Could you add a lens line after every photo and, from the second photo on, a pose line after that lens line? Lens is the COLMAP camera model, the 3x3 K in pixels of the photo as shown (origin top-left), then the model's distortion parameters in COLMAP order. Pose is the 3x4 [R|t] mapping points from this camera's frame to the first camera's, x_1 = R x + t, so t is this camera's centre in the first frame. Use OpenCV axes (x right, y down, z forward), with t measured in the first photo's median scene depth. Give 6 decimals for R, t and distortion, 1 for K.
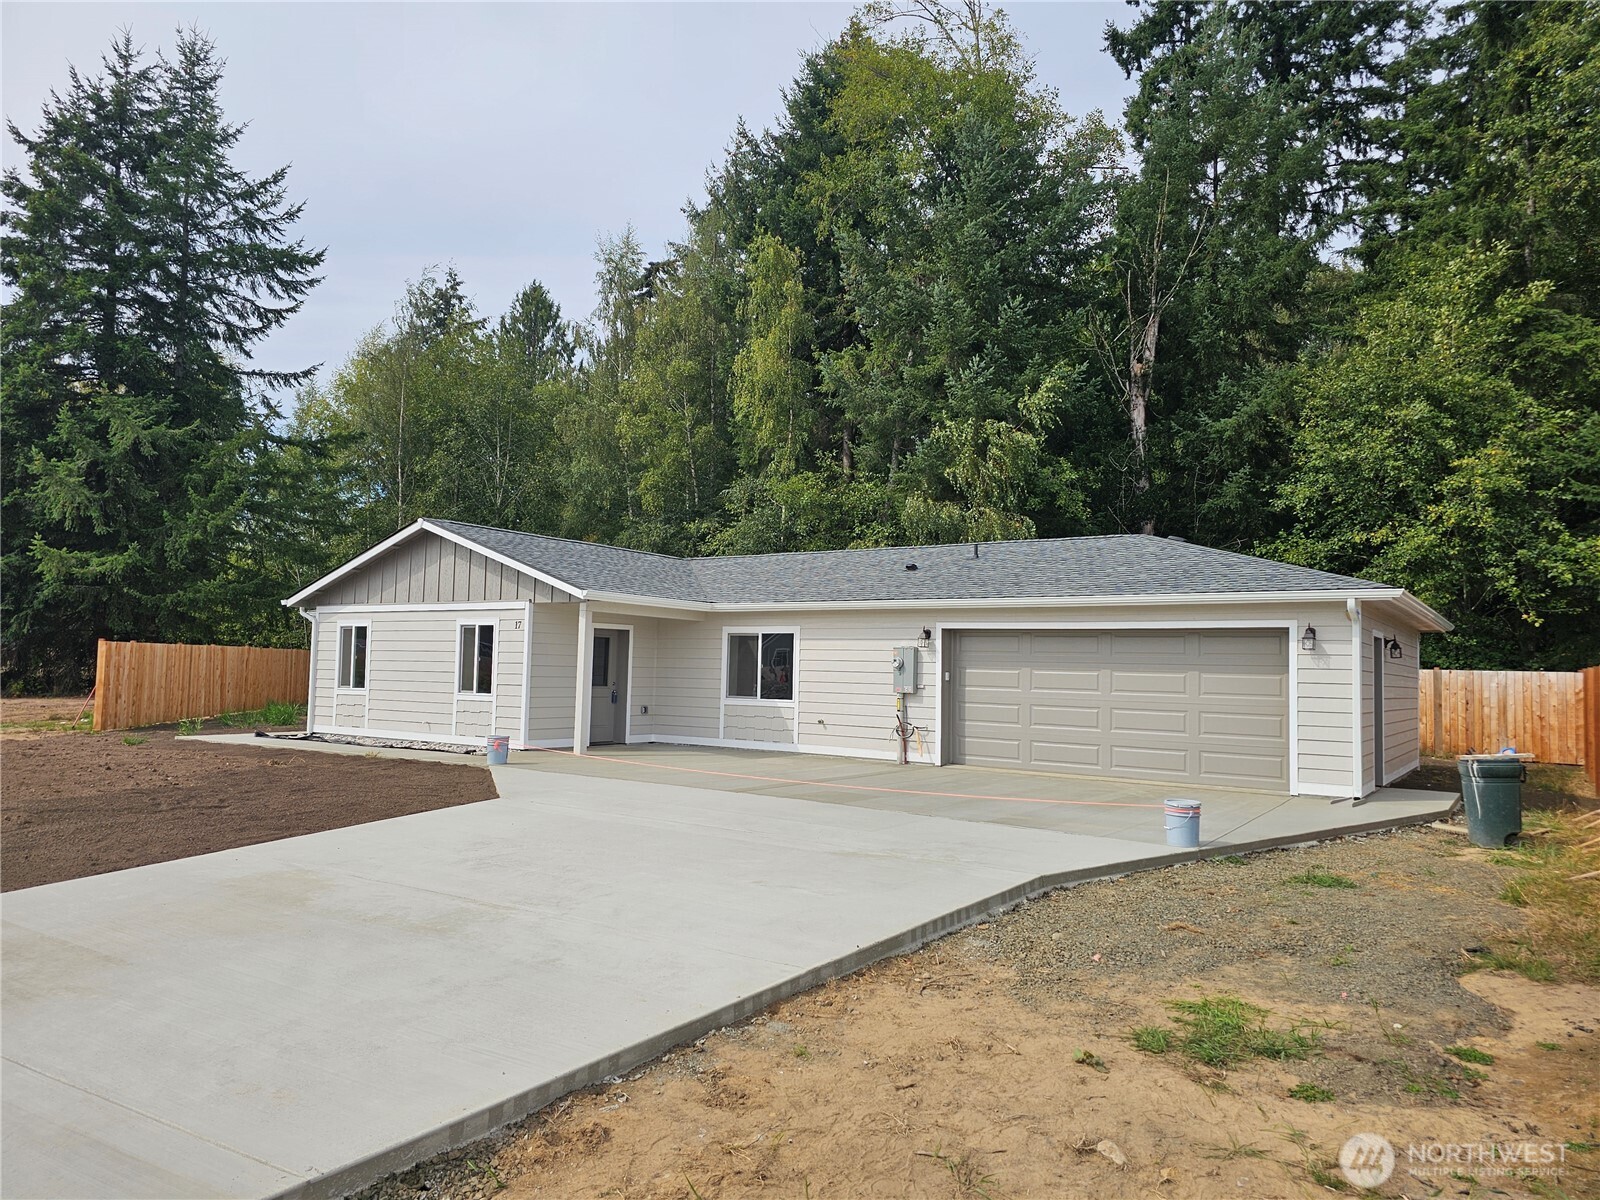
lens RADIAL K [[1073.5, 0, 794.3], [0, 1073.5, 613.0], [0, 0, 1]] dist [0.070783, -0.057759]
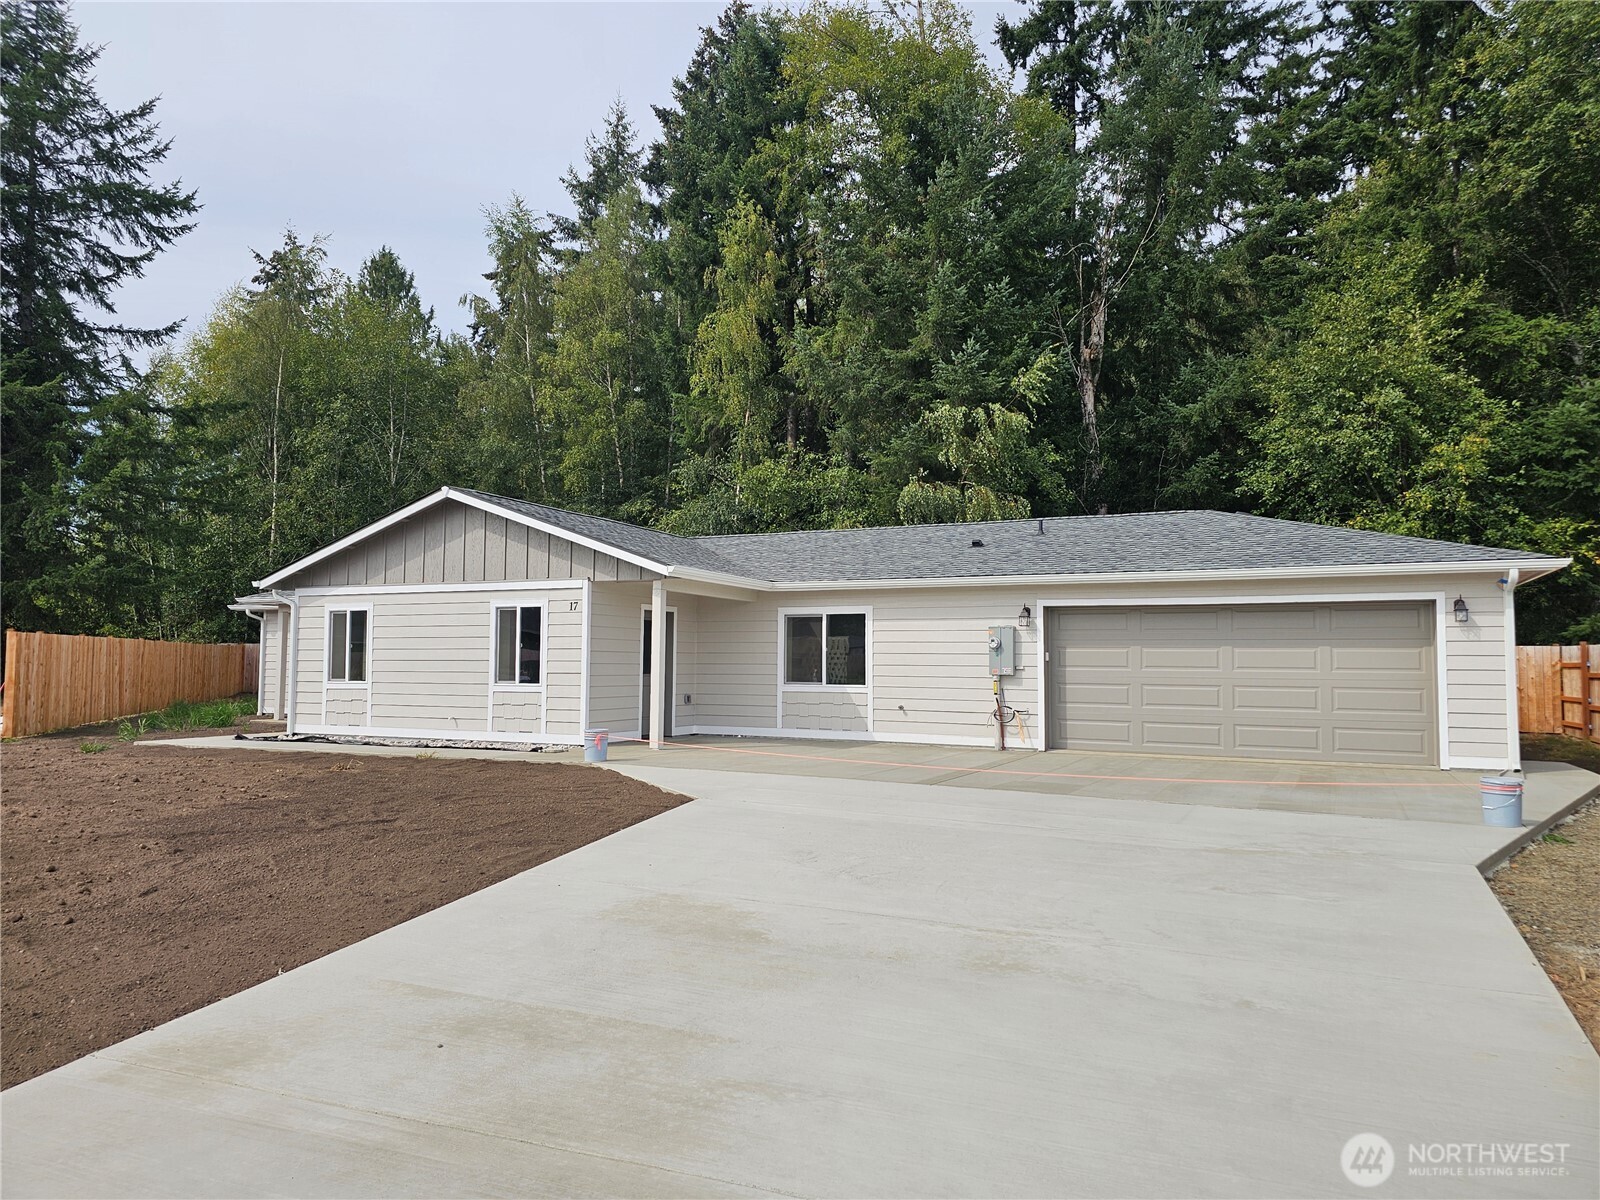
lens RADIAL K [[1073.5, 0, 799.7], [0, 1073.5, 610.8], [0, 0, 1]] dist [0.070783, -0.057759]
pose [[0.987314, -0.007515, 0.158605, -0.151277], [0.006519, 0.999956, 0.006797, 0.007209], [-0.158649, -0.005677, 0.987319, 0.064346]]
